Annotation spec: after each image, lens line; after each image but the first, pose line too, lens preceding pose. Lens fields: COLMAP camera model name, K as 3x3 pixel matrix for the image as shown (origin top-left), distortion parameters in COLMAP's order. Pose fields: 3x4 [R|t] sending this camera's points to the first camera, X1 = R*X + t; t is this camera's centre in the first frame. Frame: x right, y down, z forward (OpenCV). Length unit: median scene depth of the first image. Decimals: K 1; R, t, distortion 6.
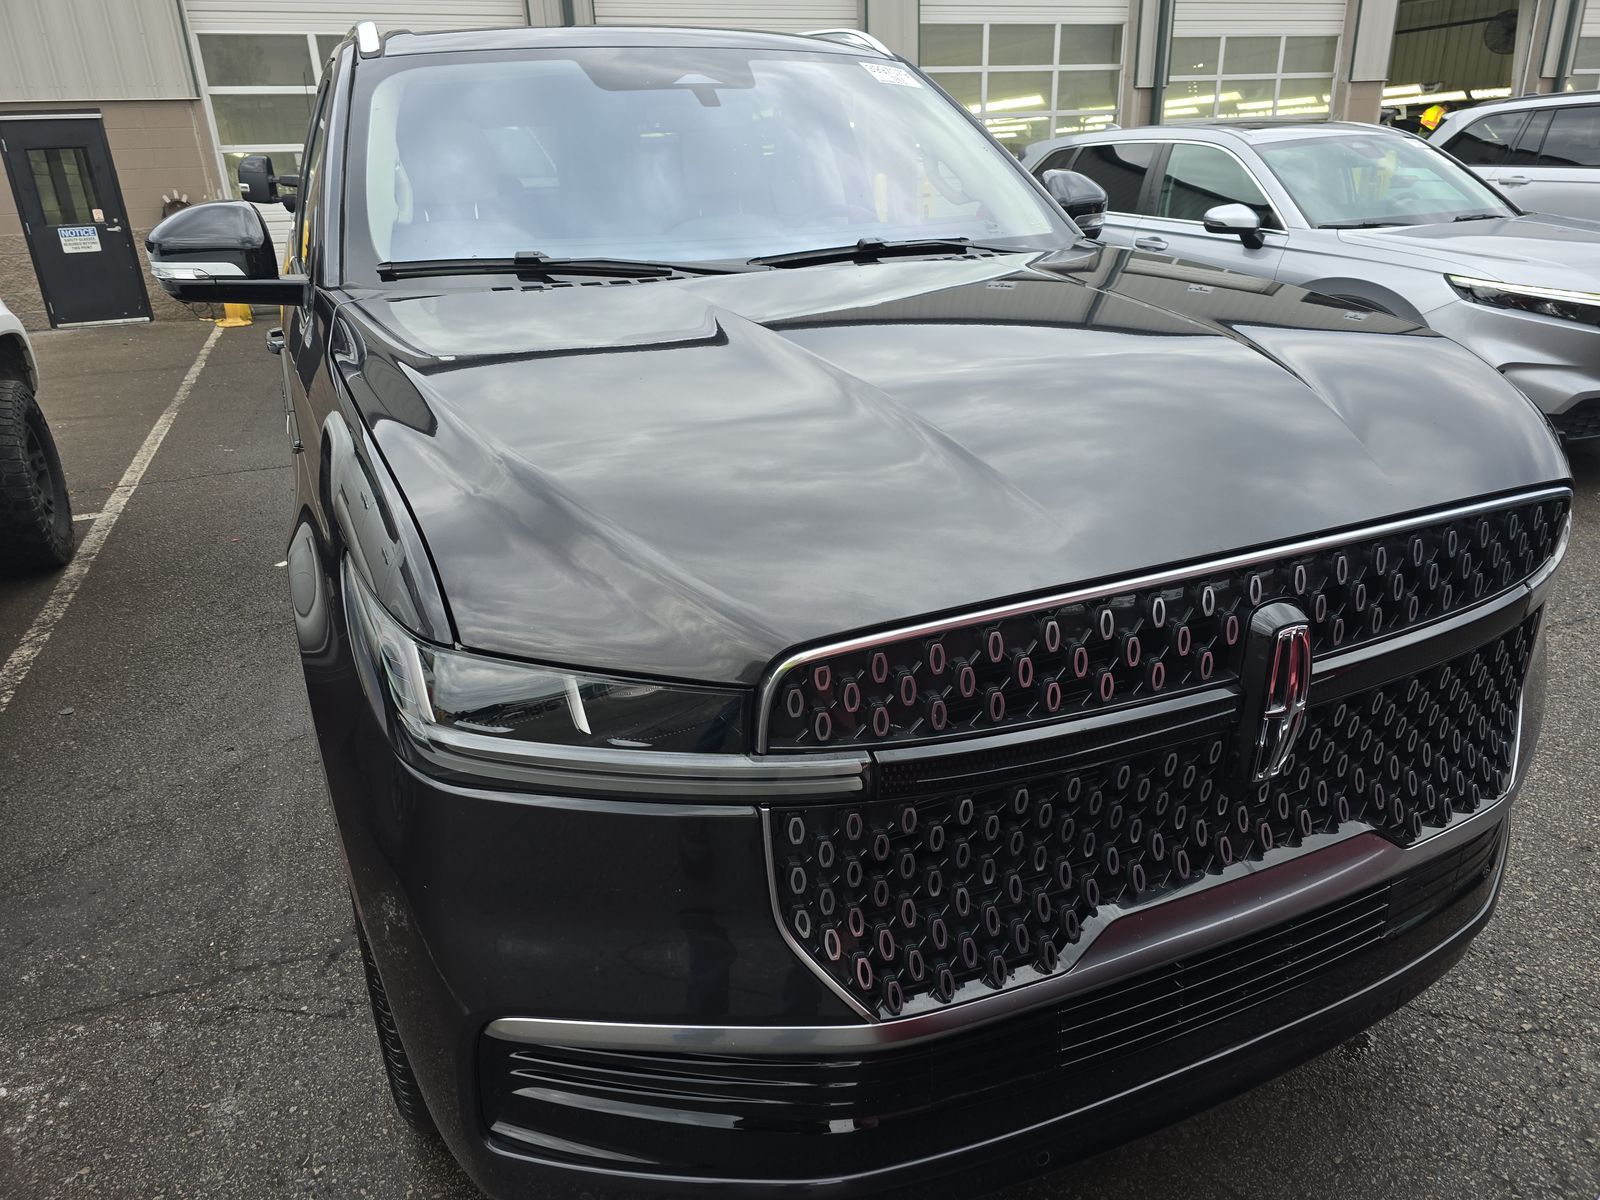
lens RADIAL K [[1082.6, 0, 794.9], [0, 1082.6, 592.9], [0, 0, 1]] dist [0.056280, -0.041438]
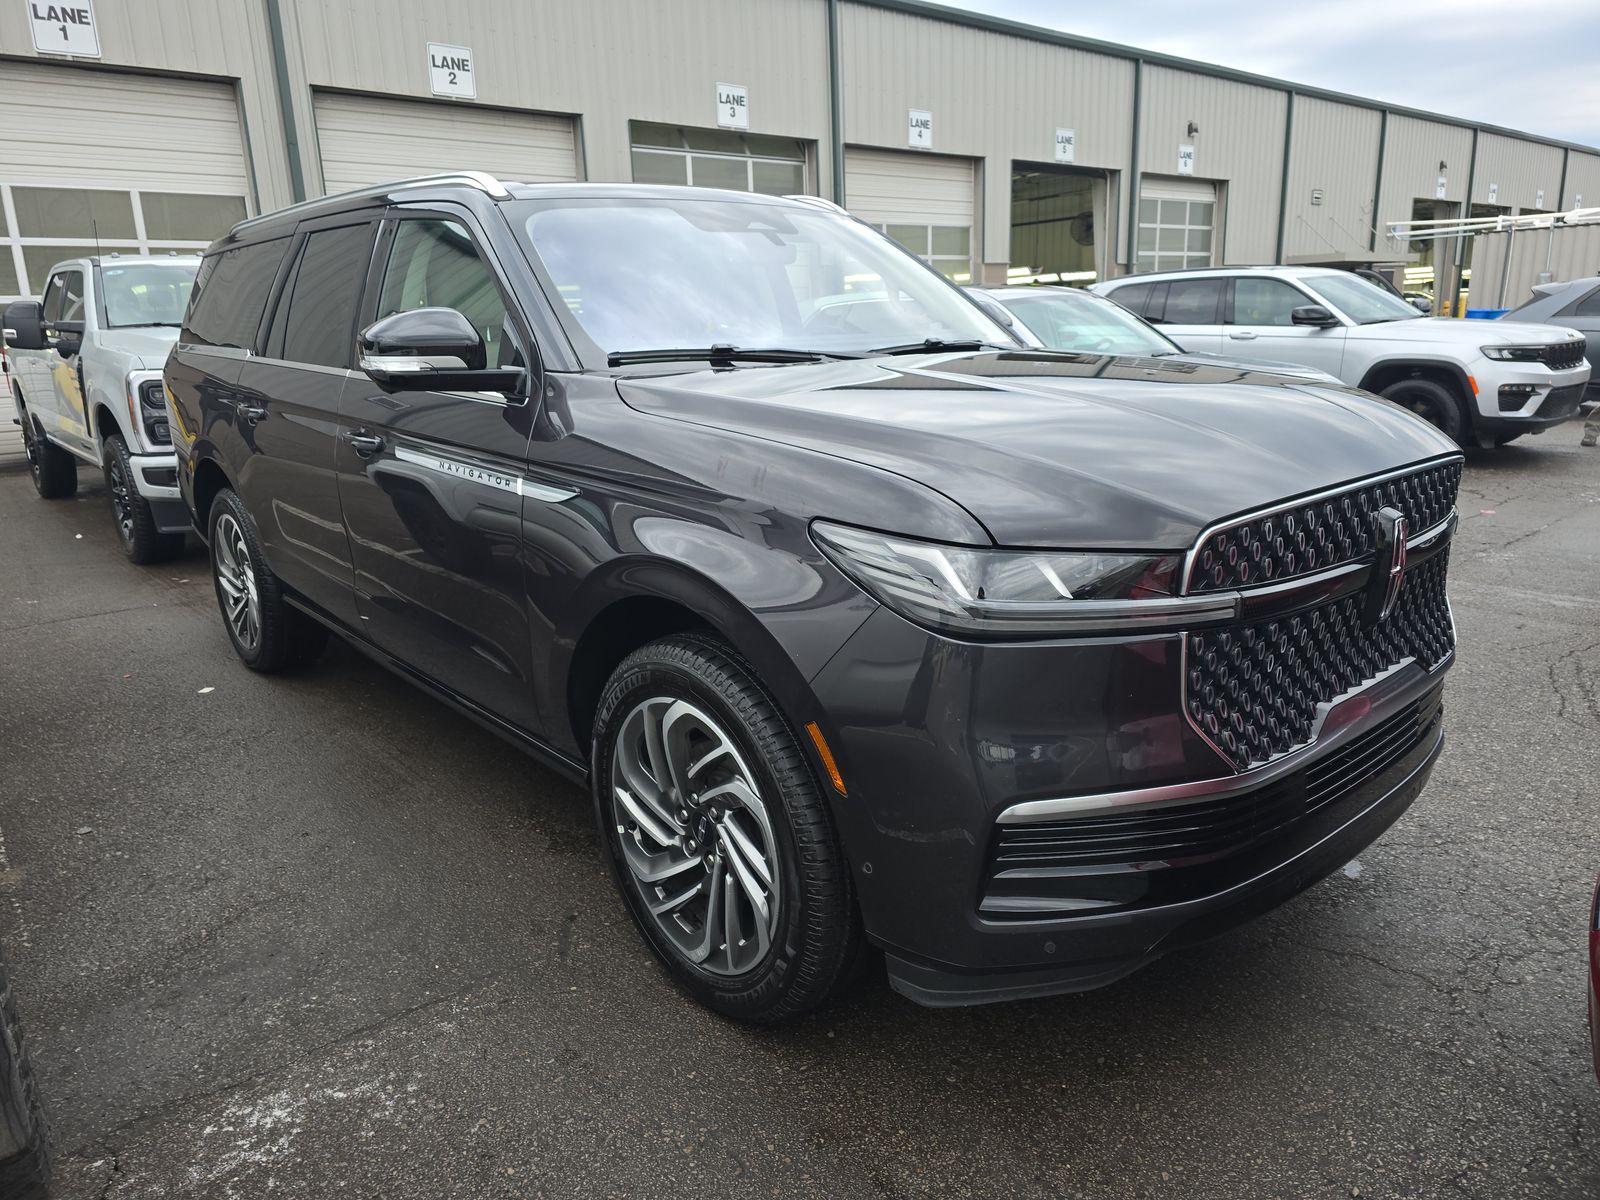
lens RADIAL K [[1082.6, 0, 805.5], [0, 1082.6, 602.5], [0, 0, 1]] dist [0.056280, -0.041438]
pose [[0.952520, -0.071948, 0.295853, -0.510300], [0.109914, 0.987411, -0.113749, 0.136066], [-0.283945, 0.140866, 0.948437, -0.187505]]
